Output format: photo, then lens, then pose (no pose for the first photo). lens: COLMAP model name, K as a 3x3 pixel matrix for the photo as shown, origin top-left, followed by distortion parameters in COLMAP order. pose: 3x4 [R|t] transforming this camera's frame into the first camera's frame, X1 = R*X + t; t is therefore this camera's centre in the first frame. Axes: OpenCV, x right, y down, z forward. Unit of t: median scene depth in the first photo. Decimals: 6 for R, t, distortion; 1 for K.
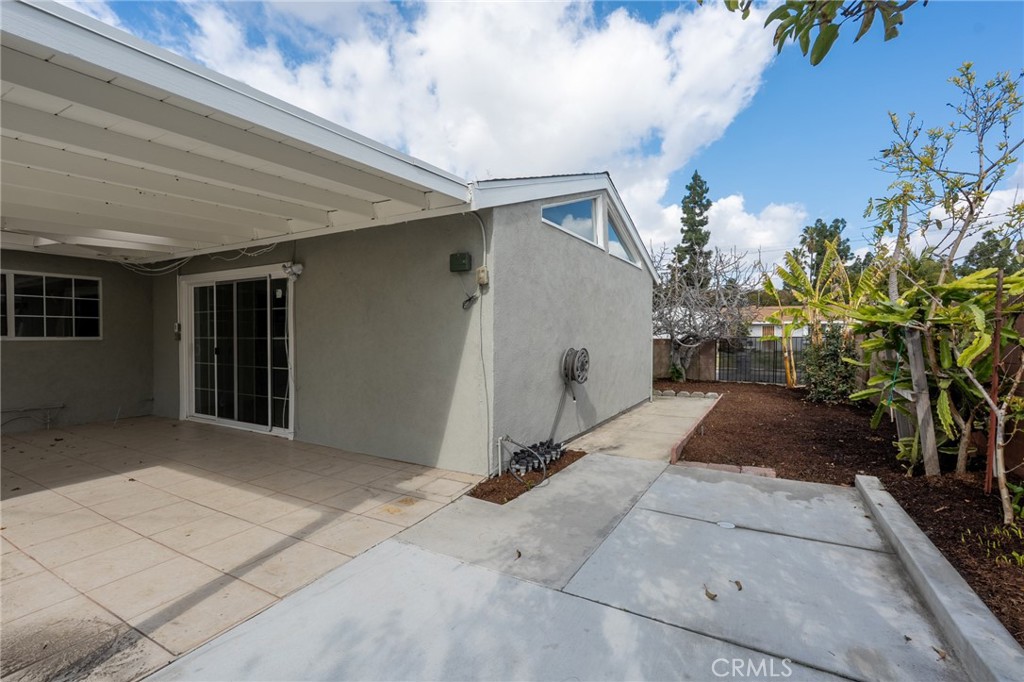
lens RADIAL K [[454.7, 0, 507.6], [0, 454.7, 340.2], [0, 0, 1]] dist [-0.006266, 0.000988]
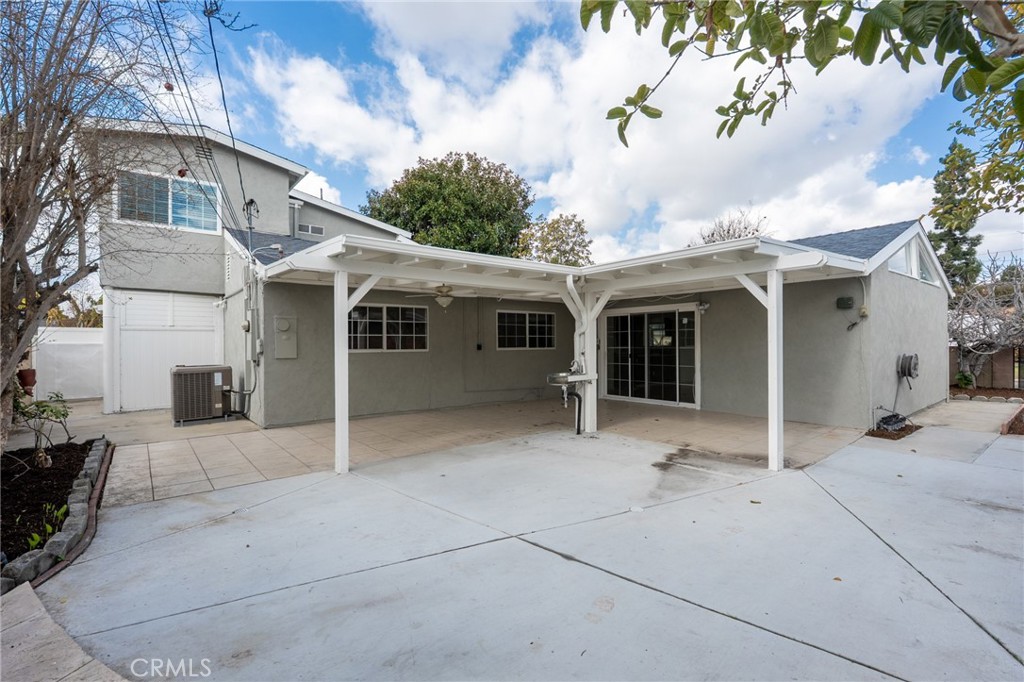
lens RADIAL K [[454.7, 0, 529.2], [0, 454.7, 343.3], [0, 0, 1]] dist [-0.006266, 0.000988]
pose [[0.935223, -0.008485, -0.353959, -0.411300], [0.004220, 0.999909, -0.012819, -0.002306], [0.354035, 0.010495, 0.935173, -0.671175]]
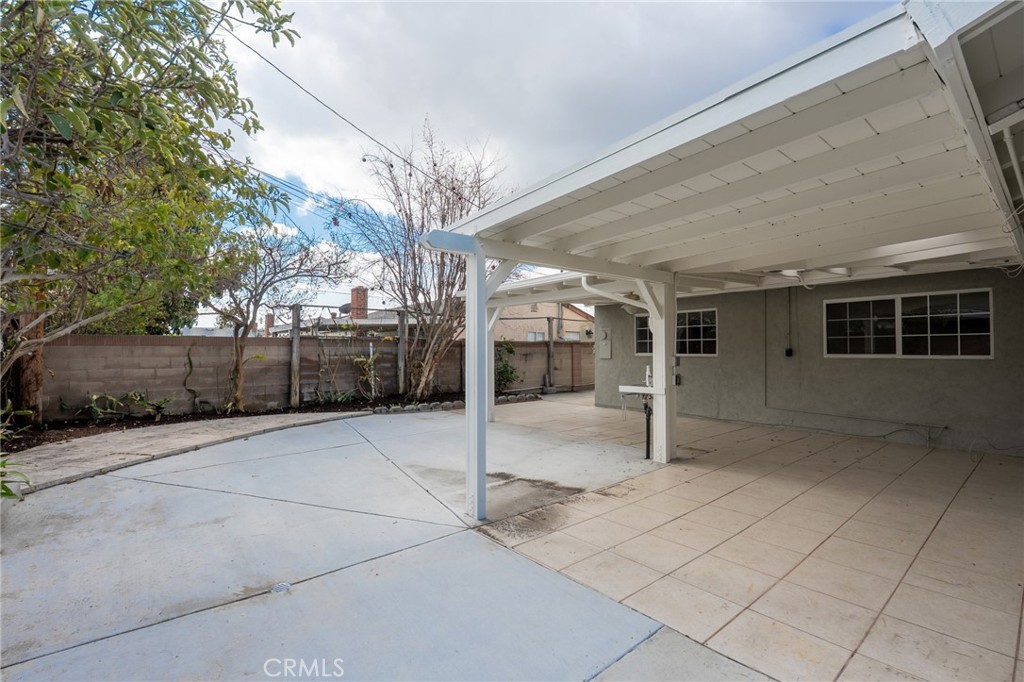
lens RADIAL K [[454.7, 0, 512.6], [0, 454.7, 344.6], [0, 0, 1]] dist [-0.006266, 0.000988]
pose [[-0.362232, -0.012649, -0.932002, 0.256693], [-0.009499, 0.999906, -0.009878, -0.012093], [0.932039, 0.005275, -0.362318, 0.487268]]
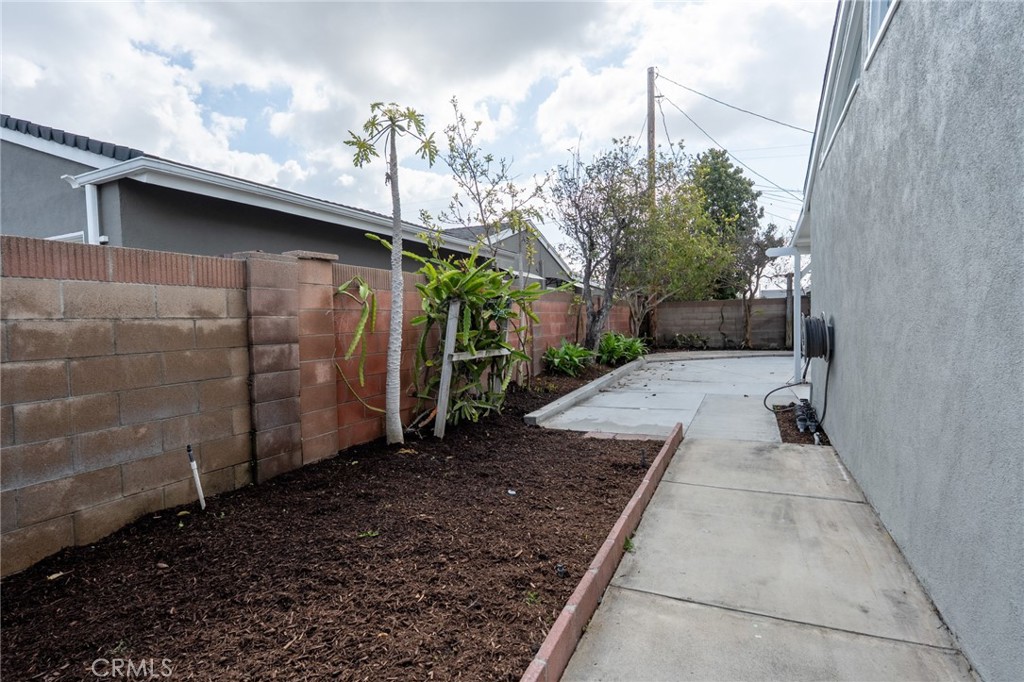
lens RADIAL K [[521.4, 0, 513.4], [0, 521.4, 344.9], [0, 0, 1]] dist [-0.000772, 0.000033]
pose [[-0.995279, 0.026108, -0.093476, 0.602191], [0.021045, 0.998278, 0.054754, 0.015358], [0.094744, 0.052529, -0.994115, 1.541527]]
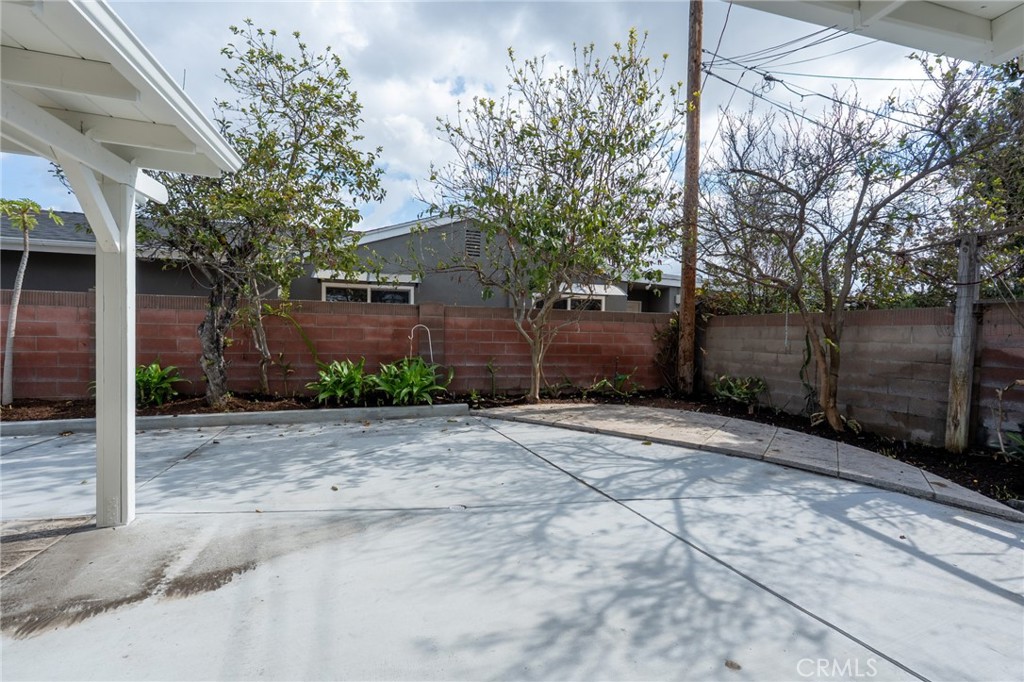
lens RADIAL K [[454.7, 0, 521.1], [0, 454.7, 345.7], [0, 0, 1]] dist [-0.006266, 0.000988]
pose [[-0.705475, -0.037831, 0.707725, -0.905452], [-0.015208, 0.999152, 0.038250, 0.002714], [-0.708572, 0.016222, -0.705452, 0.255721]]
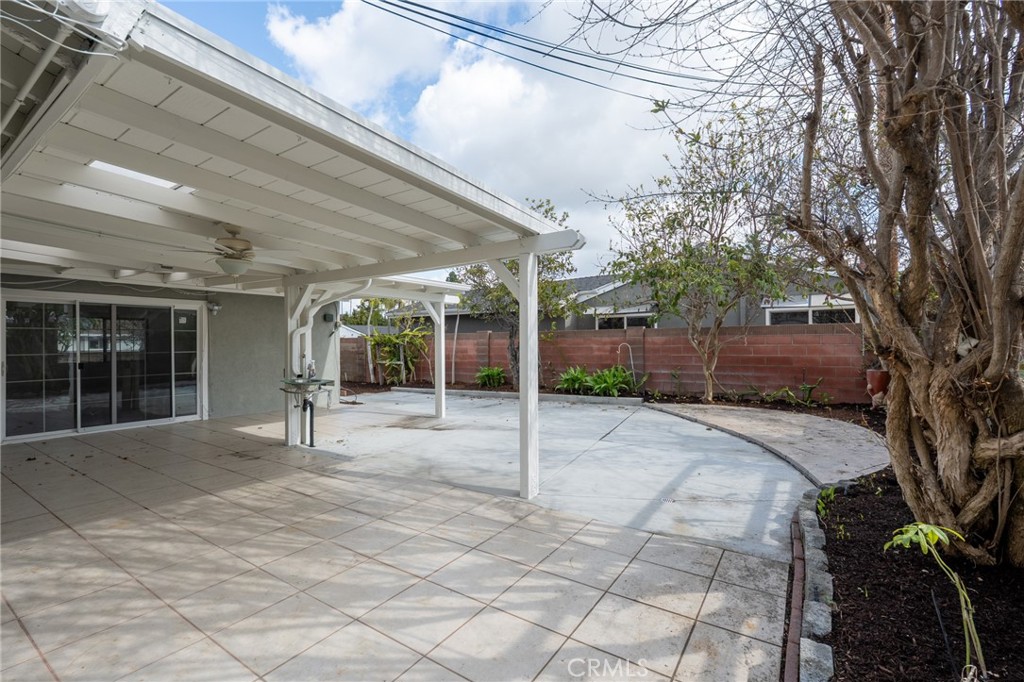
lens RADIAL K [[454.7, 0, 507.6], [0, 454.7, 341.3], [0, 0, 1]] dist [-0.006266, 0.000988]
pose [[0.078914, 0.001842, 0.996880, -1.671524], [0.019034, 0.999813, -0.003354, -0.013073], [-0.996700, 0.019240, 0.078864, -0.107799]]
